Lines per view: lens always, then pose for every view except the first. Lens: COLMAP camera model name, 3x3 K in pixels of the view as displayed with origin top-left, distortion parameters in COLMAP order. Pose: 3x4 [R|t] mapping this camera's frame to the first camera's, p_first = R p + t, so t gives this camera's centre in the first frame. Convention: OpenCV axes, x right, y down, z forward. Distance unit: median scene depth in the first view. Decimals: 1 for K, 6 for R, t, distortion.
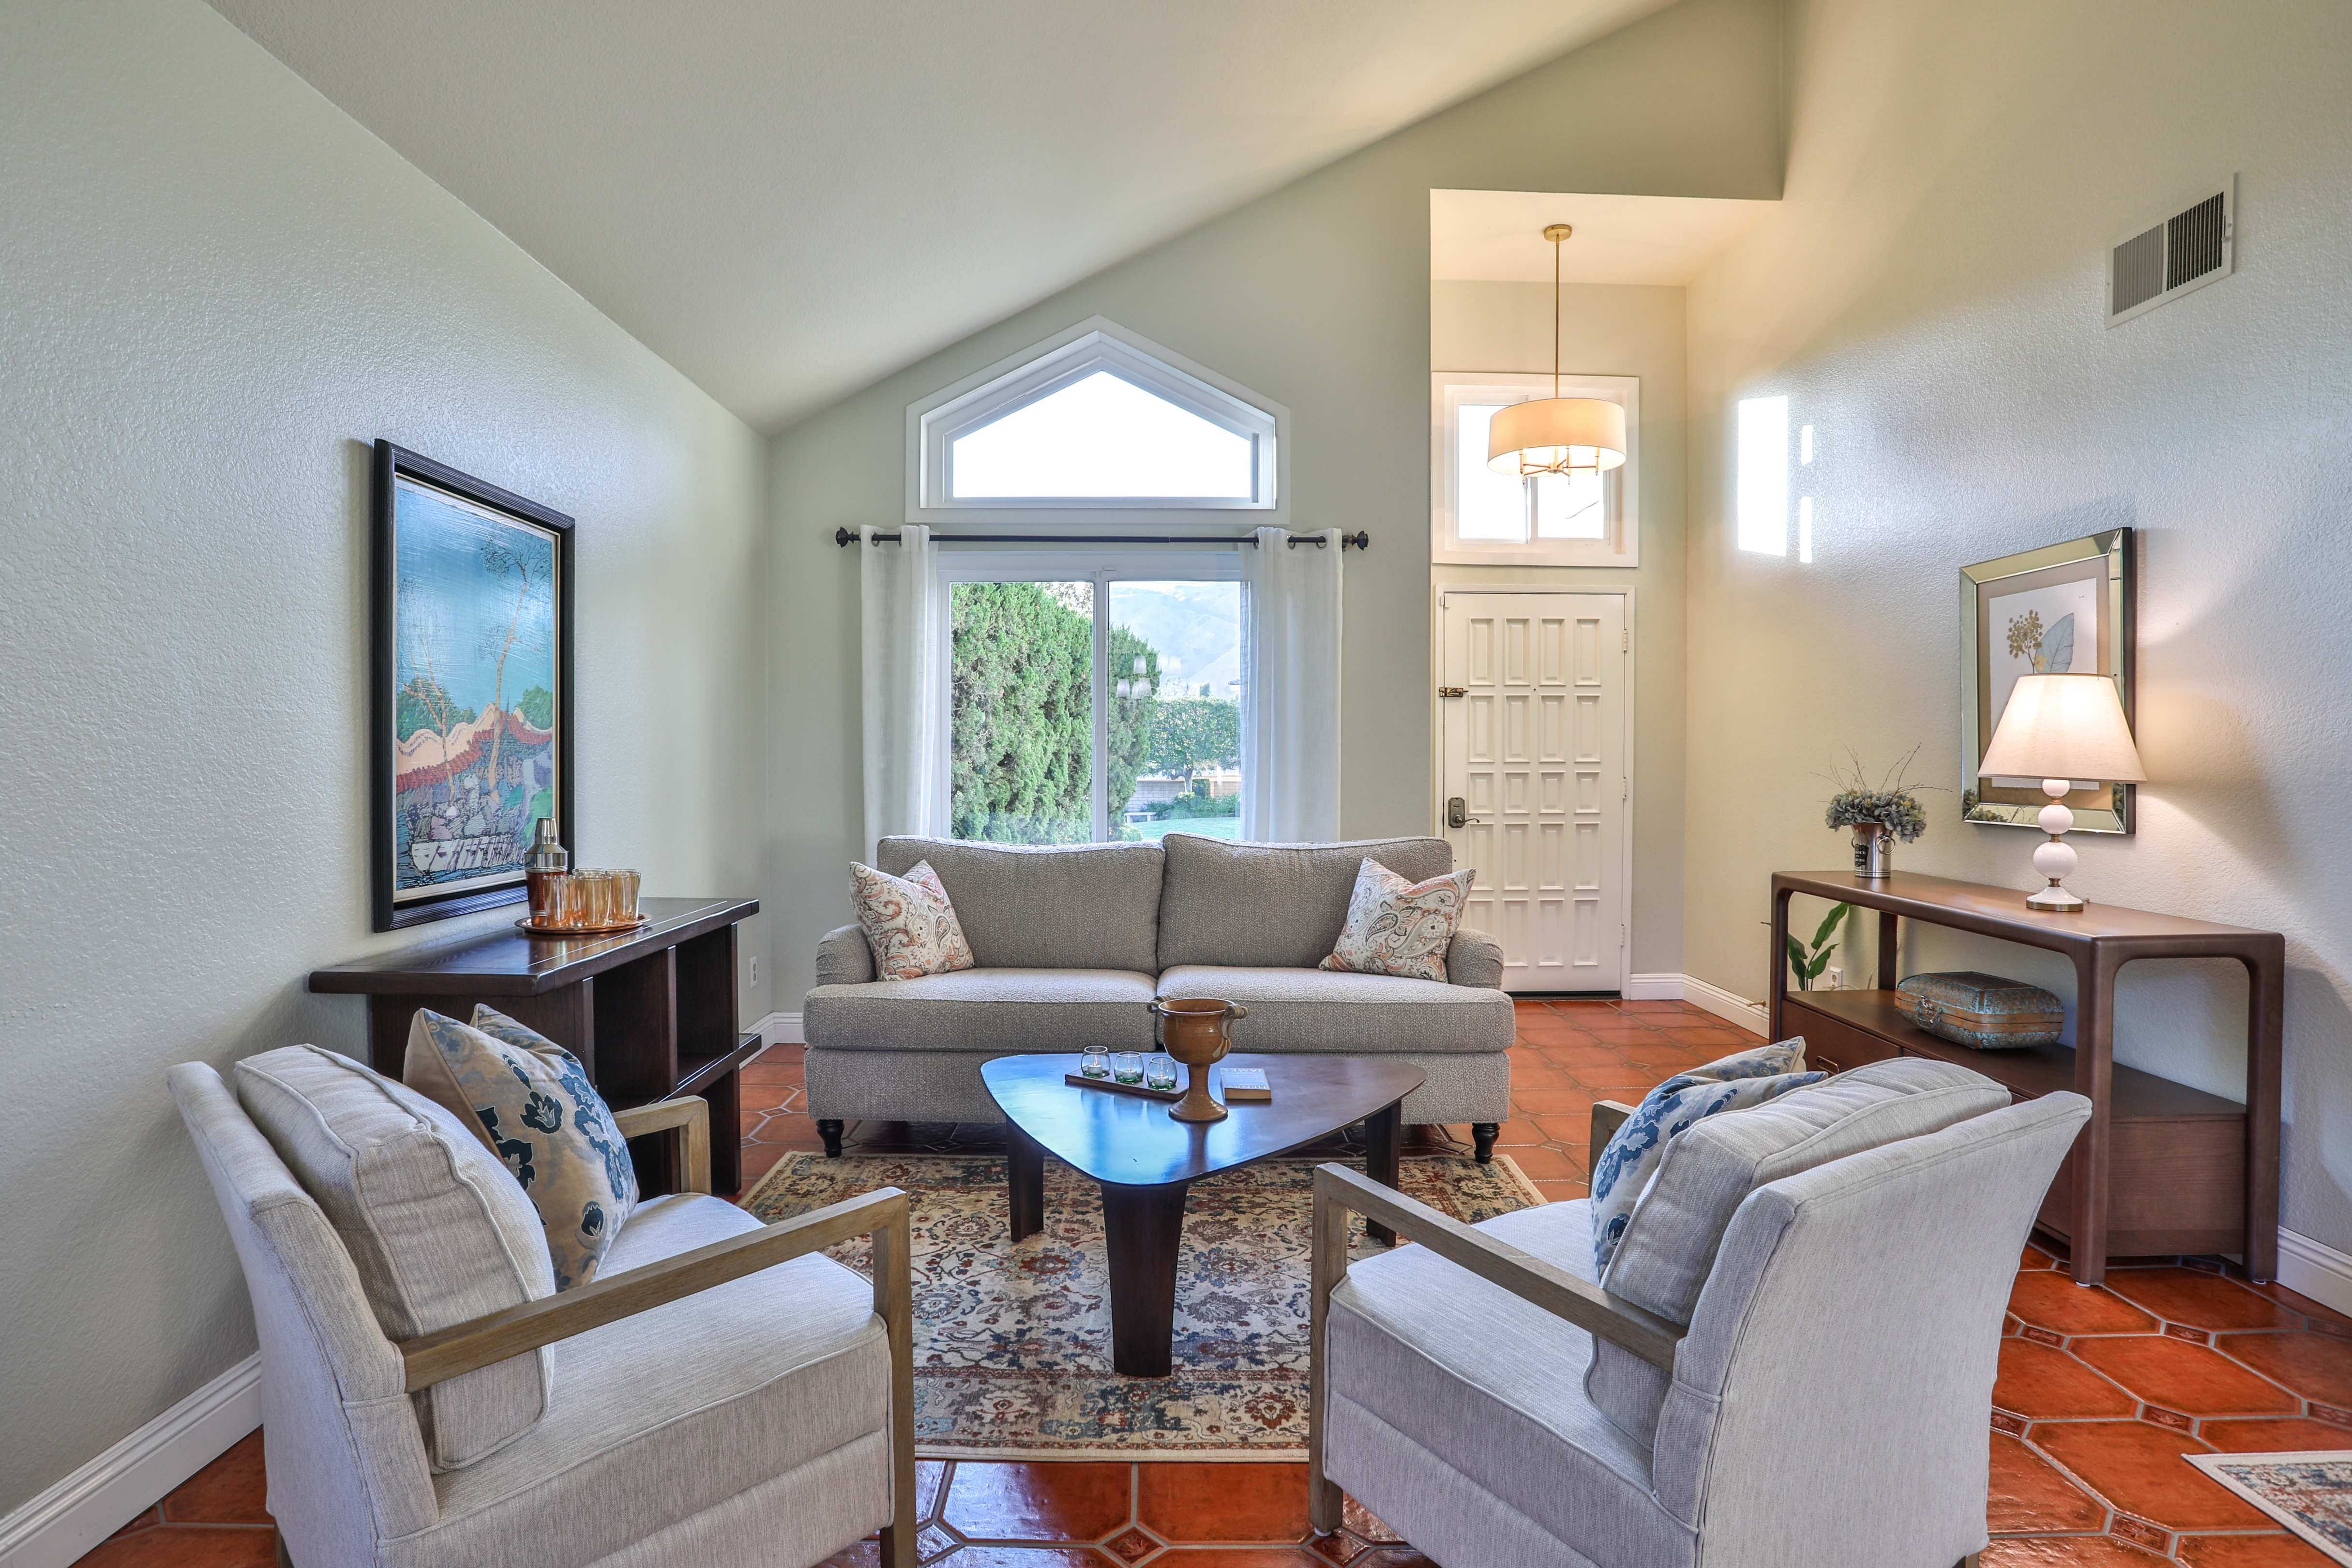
lens RADIAL K [[1217.2, 0, 1158.8], [0, 1217.2, 776.1], [0, 0, 1]] dist [-0.071494, 0.030494]
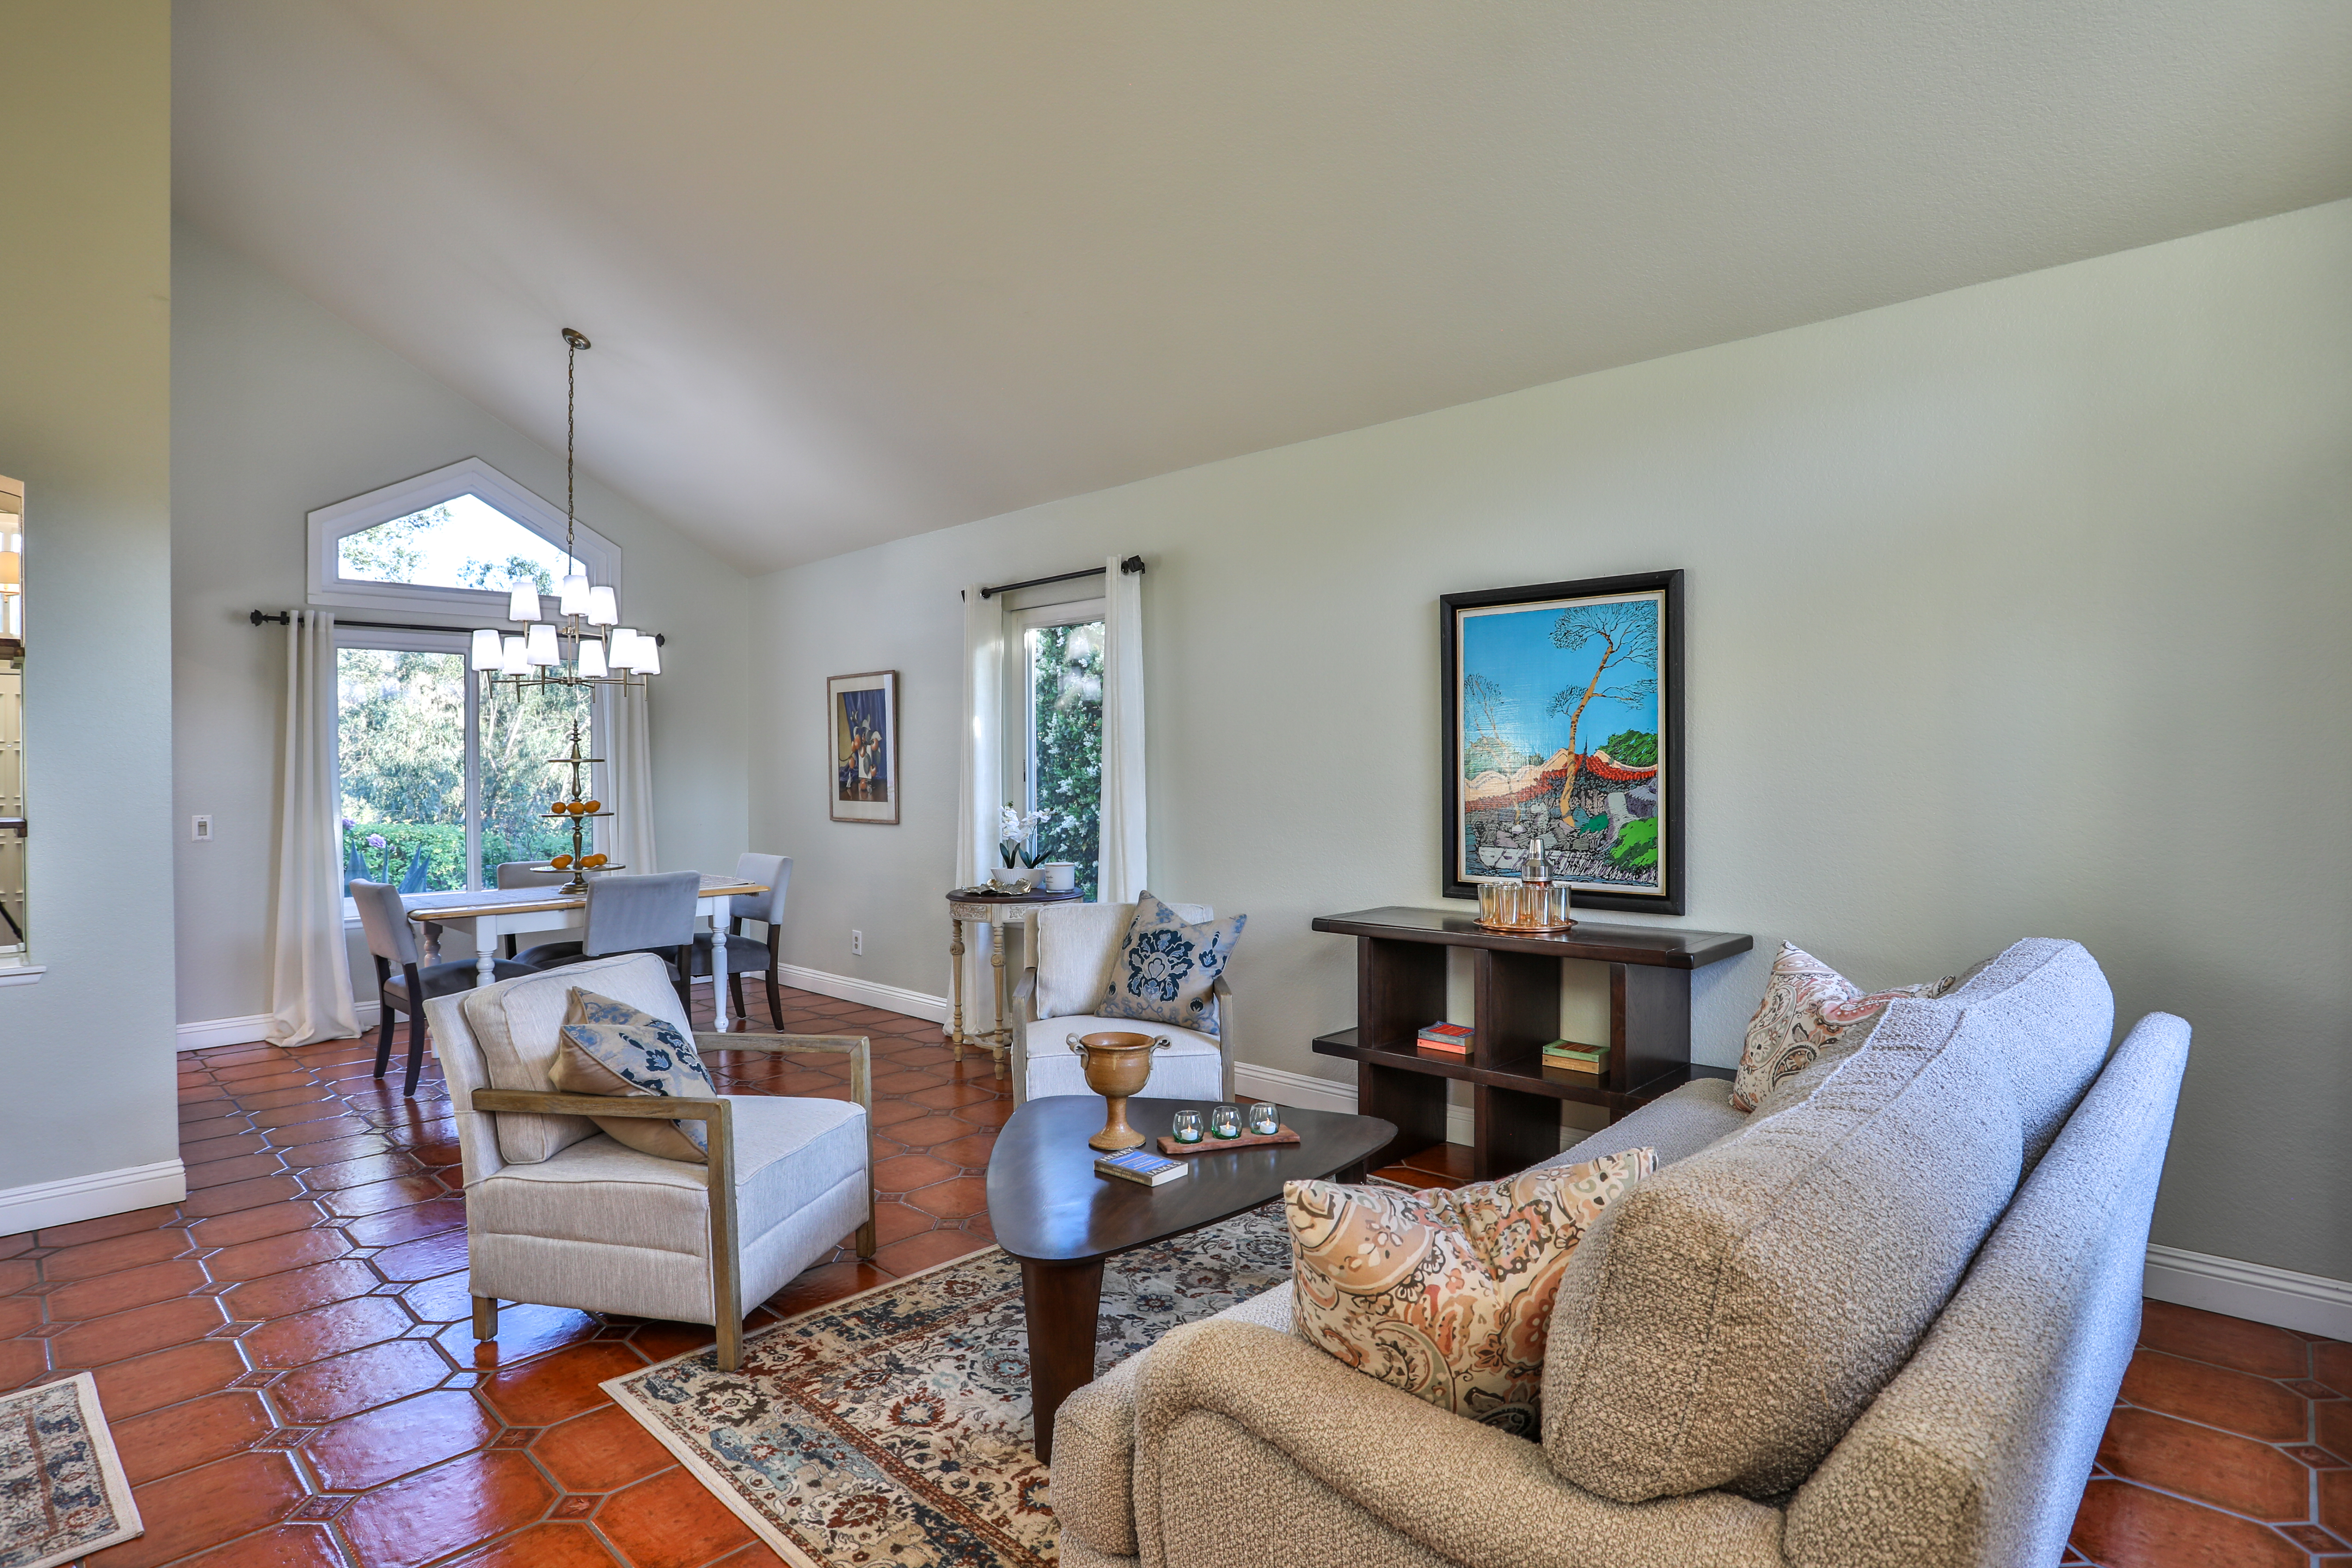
lens RADIAL K [[1217.2, 0, 1158.8], [0, 1217.2, 776.1], [0, 0, 1]] dist [-0.071494, 0.030494]
pose [[-0.696801, 0.005139, -0.717246, 0.711362], [-0.008253, 0.999851, 0.015181, -0.049308], [0.717217, 0.016497, -0.696655, 1.649543]]
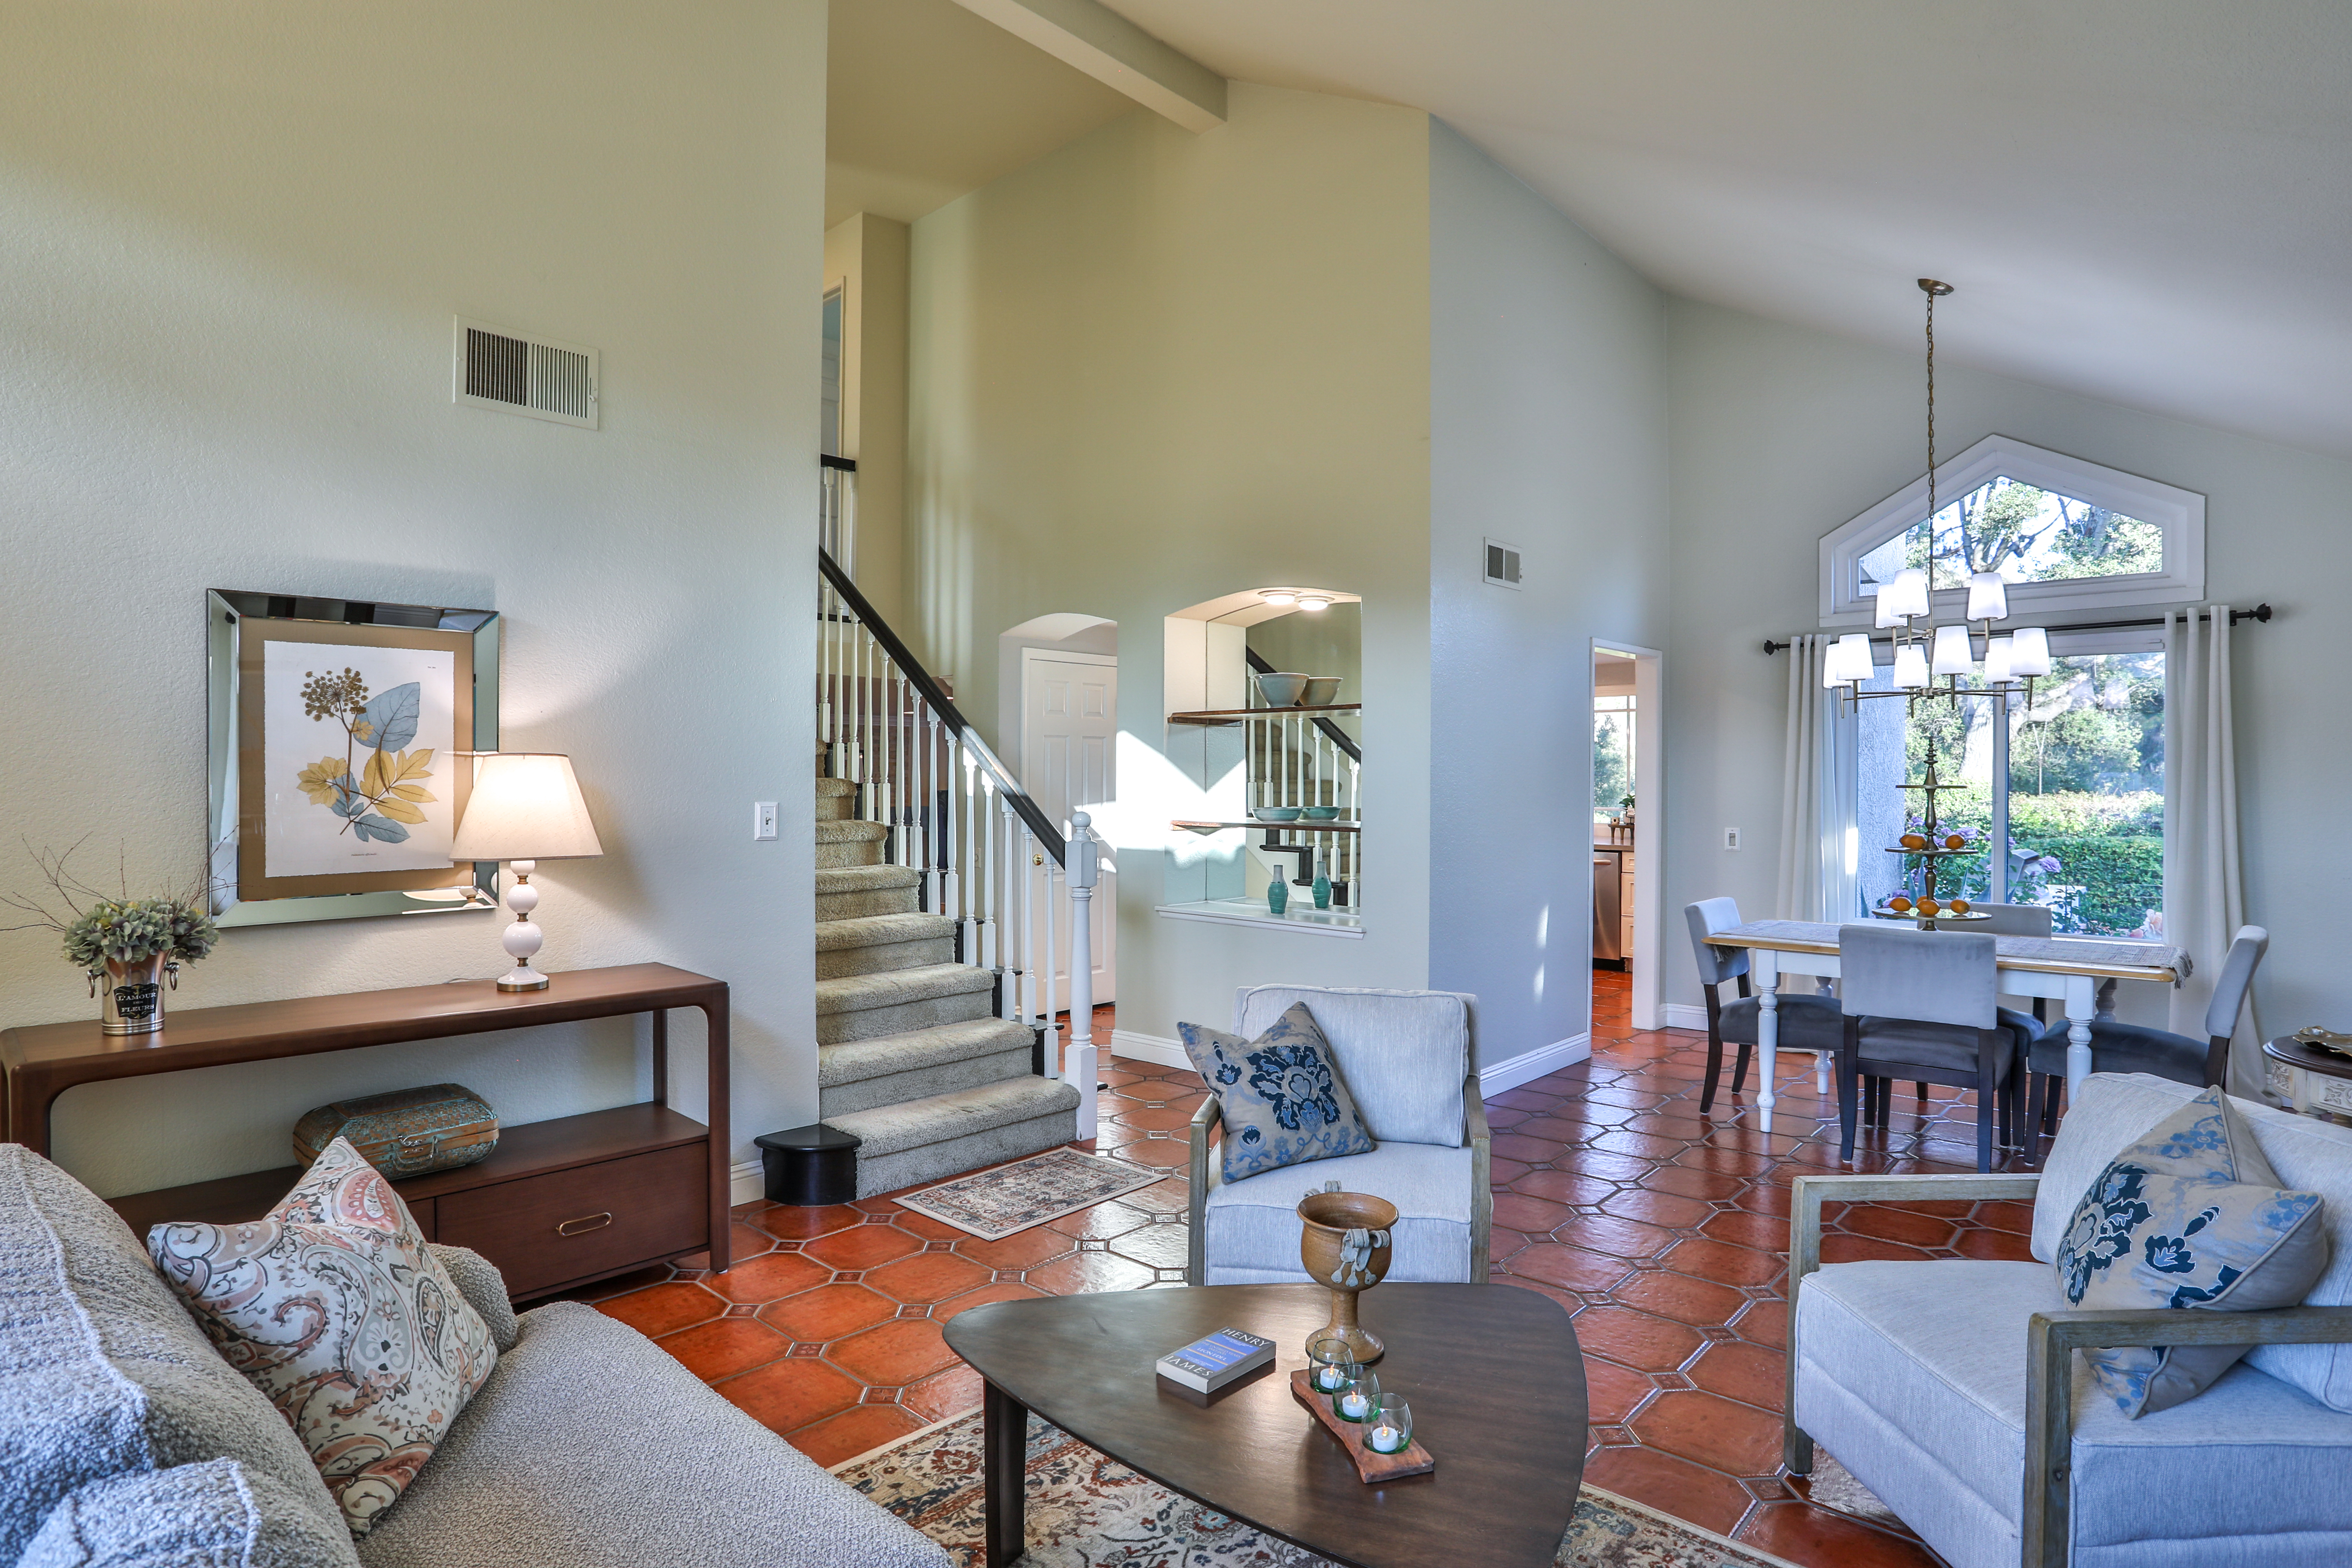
lens RADIAL K [[1237.0, 0, 1170.1], [0, 1237.0, 778.1], [0, 0, 1]] dist [-0.045542, 0.001368]
pose [[-0.736952, -0.008607, 0.675890, -0.382053], [0.007432, 0.999755, 0.020834, -0.091663], [-0.675904, 0.020377, -0.736708, 1.545123]]
